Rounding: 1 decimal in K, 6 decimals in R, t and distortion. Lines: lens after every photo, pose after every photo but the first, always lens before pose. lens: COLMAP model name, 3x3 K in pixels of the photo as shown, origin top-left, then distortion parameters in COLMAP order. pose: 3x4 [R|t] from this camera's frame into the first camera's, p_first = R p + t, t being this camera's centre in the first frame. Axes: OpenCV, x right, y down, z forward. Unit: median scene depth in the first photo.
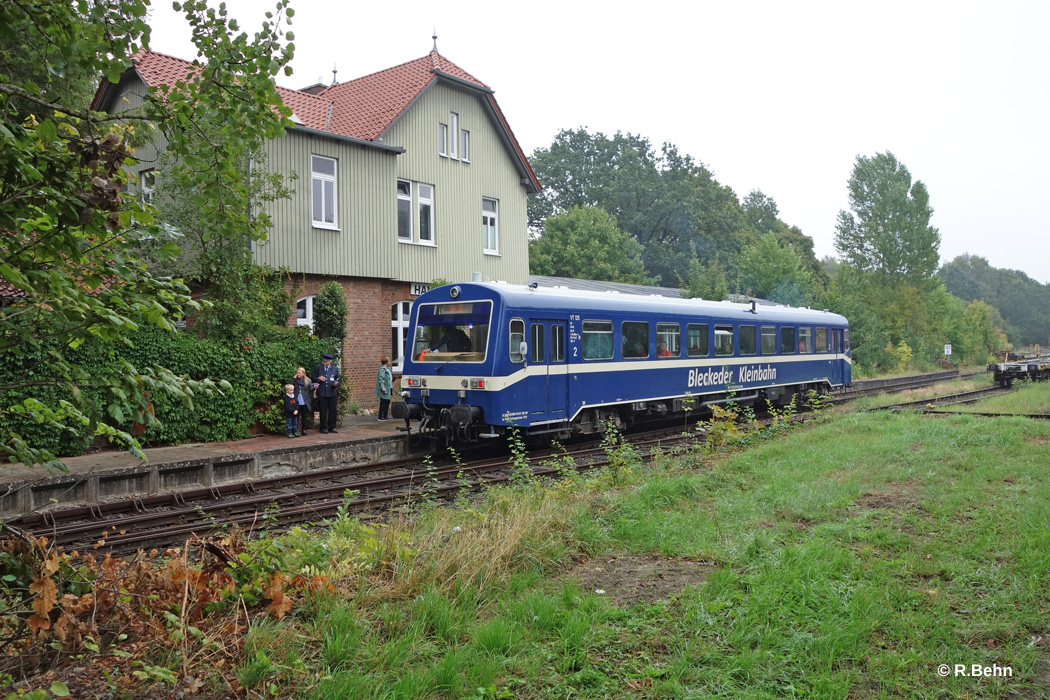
lens RADIAL K [[838.0, 0, 524.3], [0, 838.0, 350.6], [0, 0, 1]] dist [-0.012666, 0.002650]
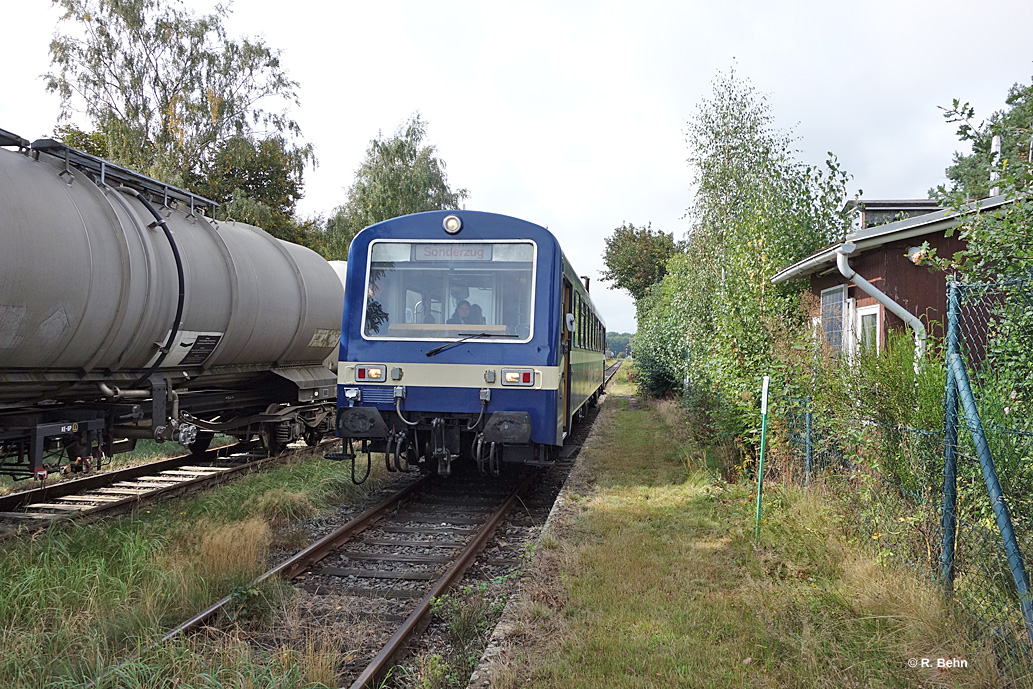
lens RADIAL K [[824.4, 0, 514.5], [0, 824.4, 338.5], [0, 0, 1]] dist [-0.012666, 0.002650]
pose [[0.857773, 0.037328, 0.512671, -0.345582], [-0.030395, 0.999298, -0.021905, 0.023603], [-0.513129, 0.003207, 0.858306, 0.476672]]
